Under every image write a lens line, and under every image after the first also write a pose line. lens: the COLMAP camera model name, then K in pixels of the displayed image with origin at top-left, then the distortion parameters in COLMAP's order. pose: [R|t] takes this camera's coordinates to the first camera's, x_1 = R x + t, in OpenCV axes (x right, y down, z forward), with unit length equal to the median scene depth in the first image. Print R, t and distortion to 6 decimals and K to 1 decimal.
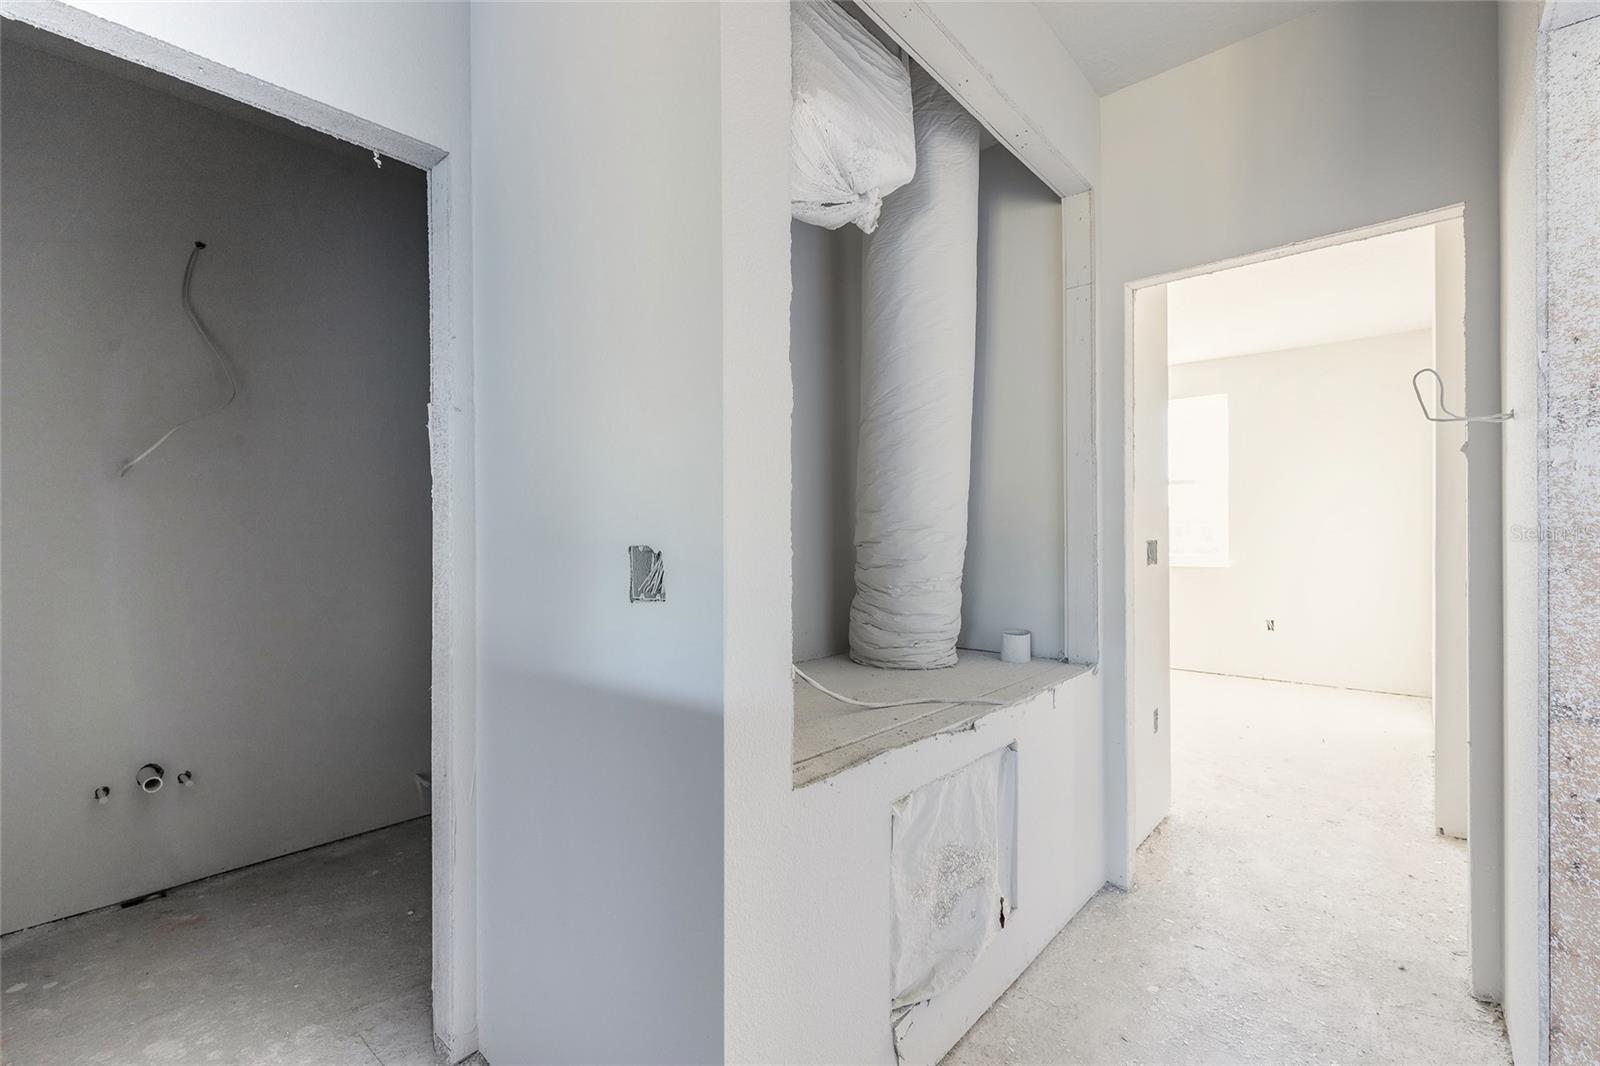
lens RADIAL K [[724.9, 0, 798.5], [0, 724.9, 537.4], [0, 0, 1]] dist [0.013532, -0.000285]
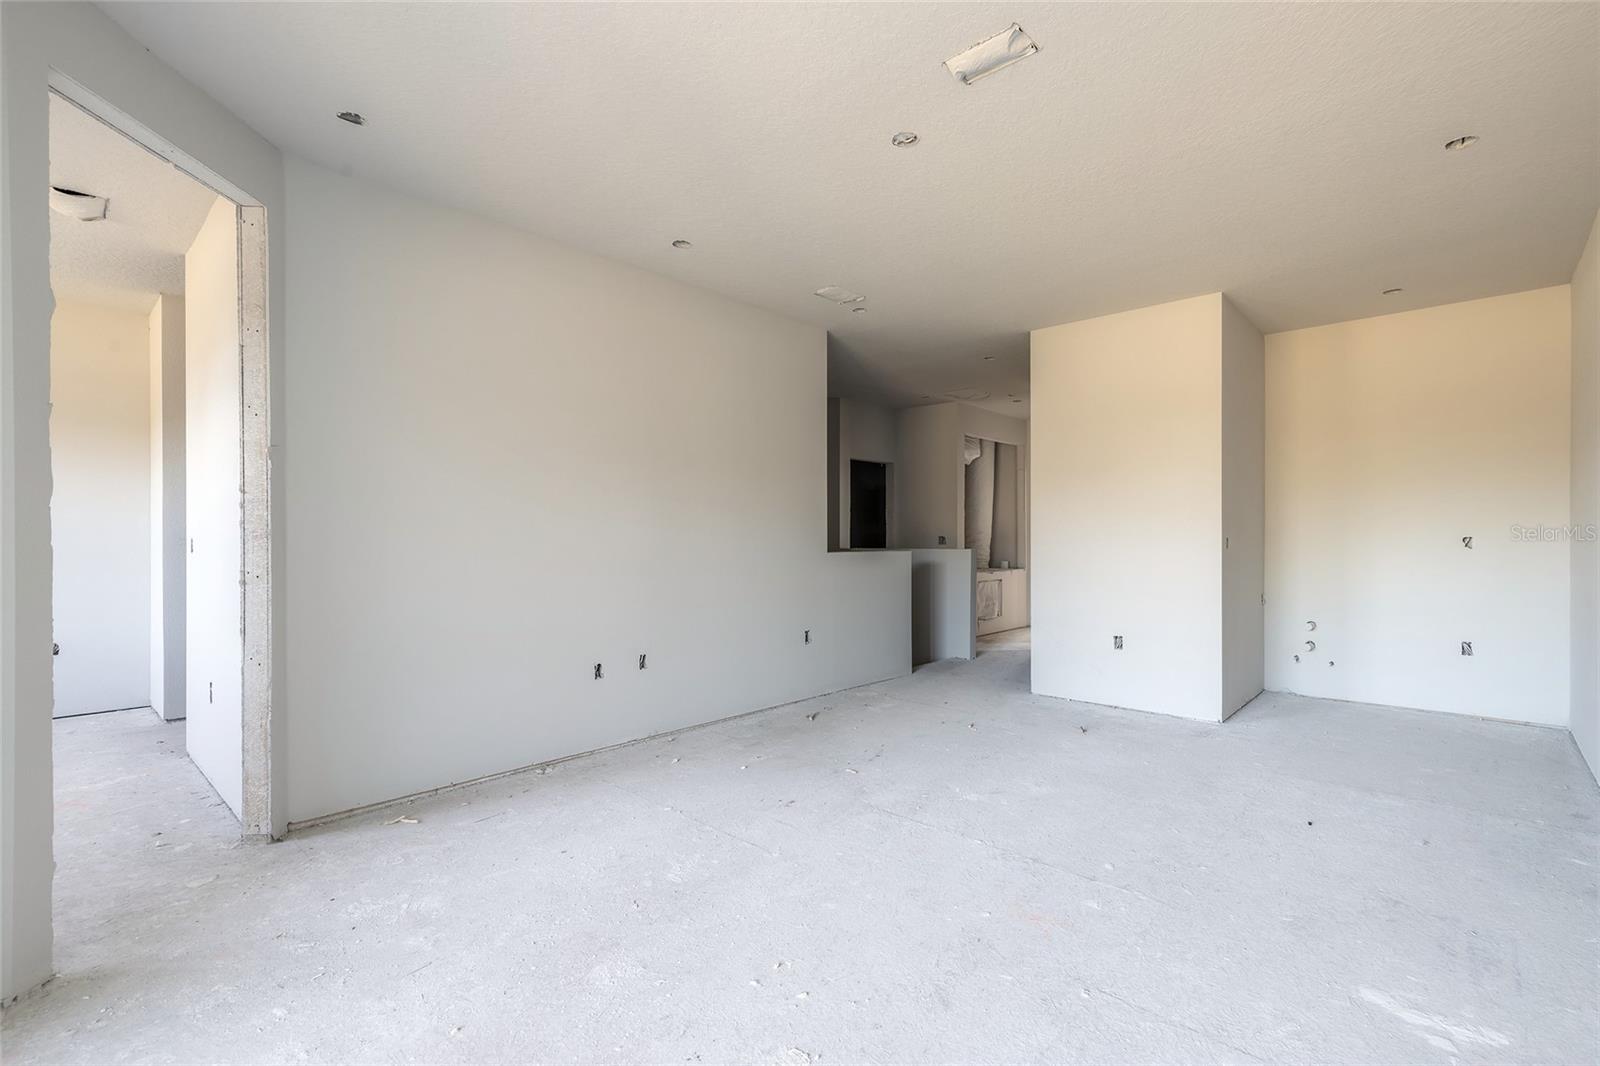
lens RADIAL K [[724.9, 0, 798.5], [0, 724.9, 537.4], [0, 0, 1]] dist [0.013532, -0.000285]
pose [[0.999359, 0.000379, -0.035798, -0.838987], [-0.000095, 0.999969, 0.007925, -0.021628], [0.035800, -0.007917, 0.999328, -3.702761]]
